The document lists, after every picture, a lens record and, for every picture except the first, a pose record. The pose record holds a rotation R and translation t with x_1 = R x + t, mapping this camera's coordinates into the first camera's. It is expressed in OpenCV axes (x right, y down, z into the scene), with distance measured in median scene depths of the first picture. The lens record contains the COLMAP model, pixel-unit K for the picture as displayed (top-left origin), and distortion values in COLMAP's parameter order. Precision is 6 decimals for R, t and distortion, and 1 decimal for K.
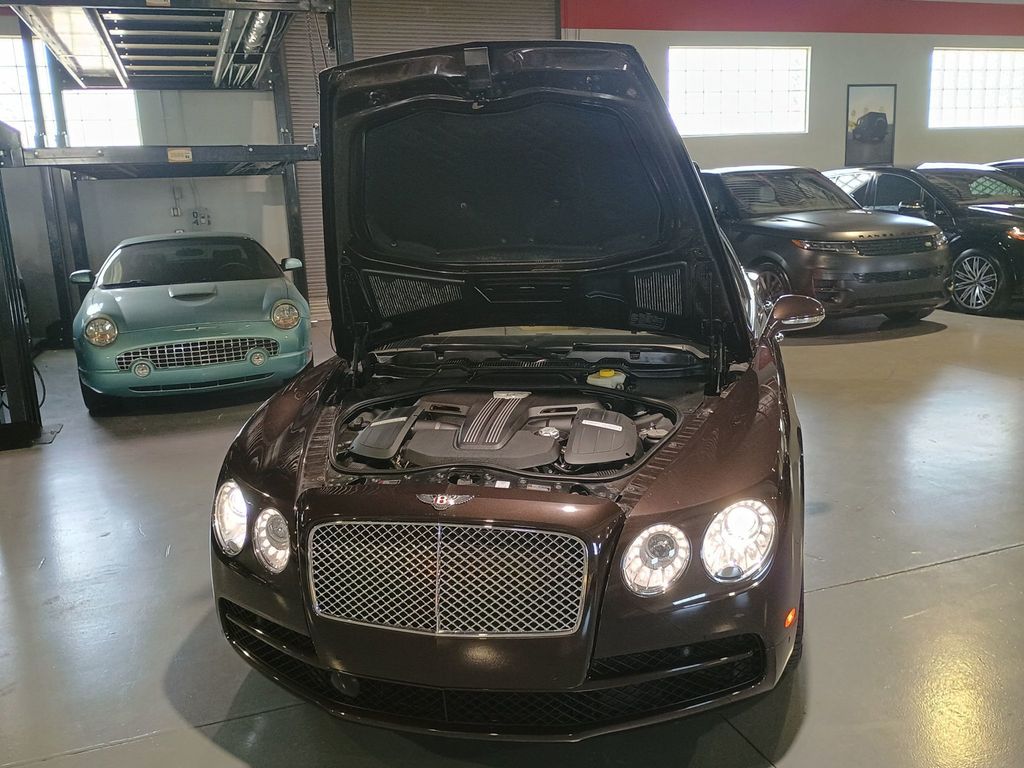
lens RADIAL K [[885.4, 0, 509.7], [0, 885.4, 383.4], [0, 0, 1]] dist [0.058969, -0.063816]
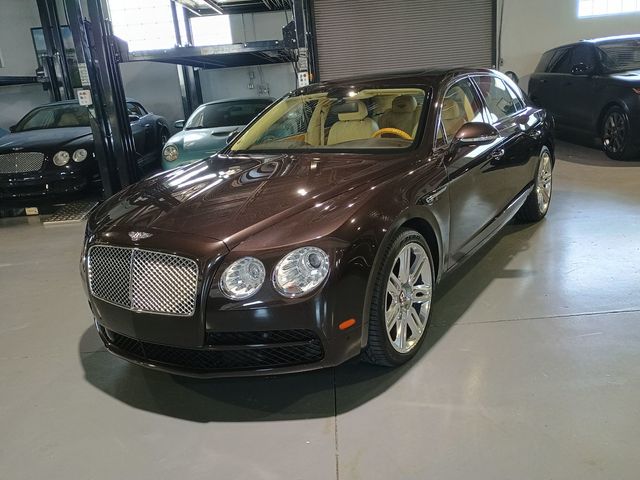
lens RADIAL K [[550.4, 0, 319.3], [0, 550.4, 243.4], [0, 0, 1]] dist [0.049909, -0.046267]
pose [[0.939517, 0.061512, -0.336934, 0.605414], [-0.031972, 0.995196, 0.092535, 0.033813], [0.341007, -0.076165, 0.936970, 0.093952]]
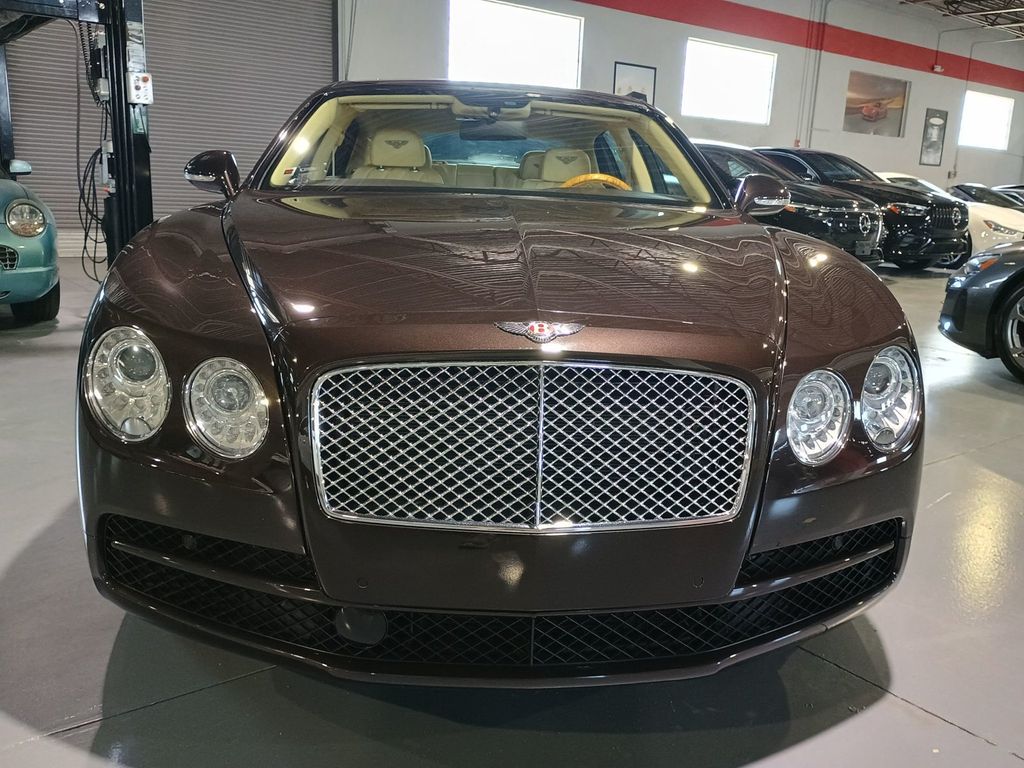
lens RADIAL K [[885.4, 0, 520.8], [0, 885.4, 389.6], [0, 0, 1]] dist [0.058969, -0.063816]
pose [[0.944769, 0.009249, 0.327606, -0.291965], [-0.014037, 0.999826, 0.012252, 0.162138], [-0.327436, -0.016174, 0.944735, 0.370176]]
